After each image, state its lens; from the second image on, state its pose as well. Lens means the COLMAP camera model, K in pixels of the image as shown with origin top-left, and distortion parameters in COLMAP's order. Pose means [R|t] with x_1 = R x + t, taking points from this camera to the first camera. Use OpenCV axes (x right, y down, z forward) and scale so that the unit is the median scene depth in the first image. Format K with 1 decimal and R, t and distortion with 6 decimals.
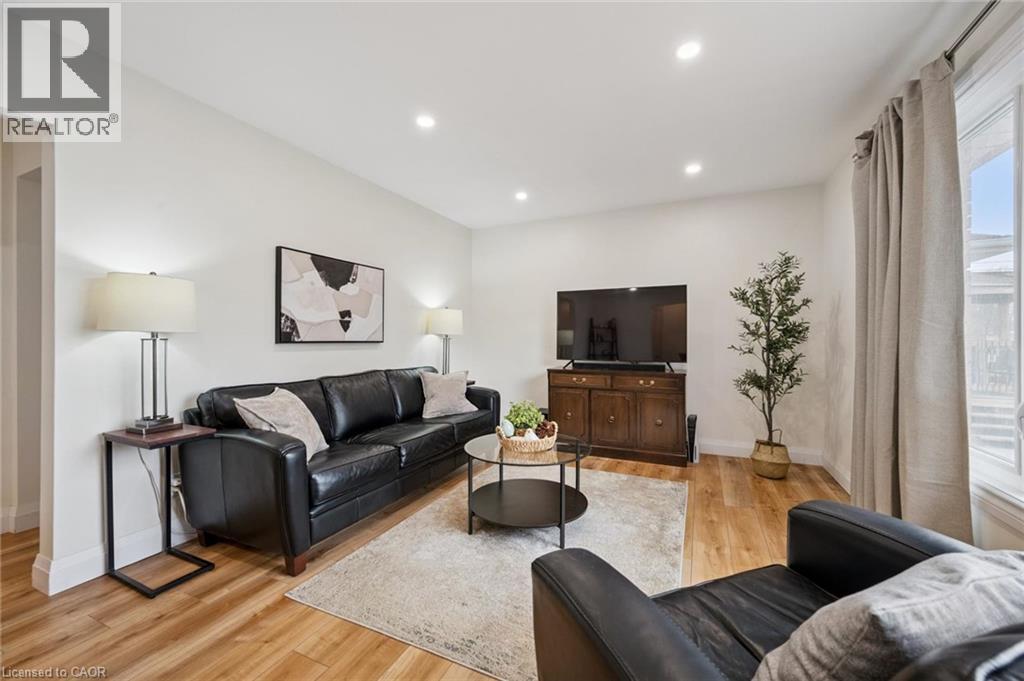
lens RADIAL K [[402.2, 0, 513.3], [0, 402.2, 340.0], [0, 0, 1]] dist [-0.001728, 0.000100]
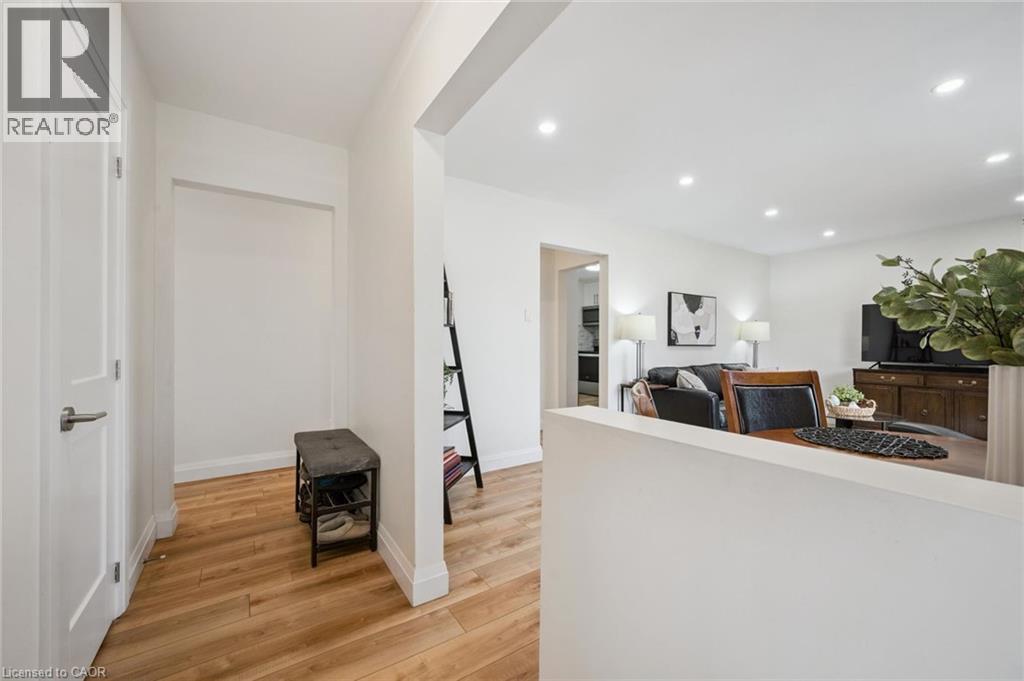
lens RADIAL K [[402.2, 0, 513.0], [0, 402.2, 343.4], [0, 0, 1]] dist [-0.001728, 0.000100]
pose [[0.850670, 0.004647, -0.525679, -0.194121], [-0.005065, 0.999987, 0.000642, -0.000190], [0.525675, 0.002116, 0.850683, -0.752886]]
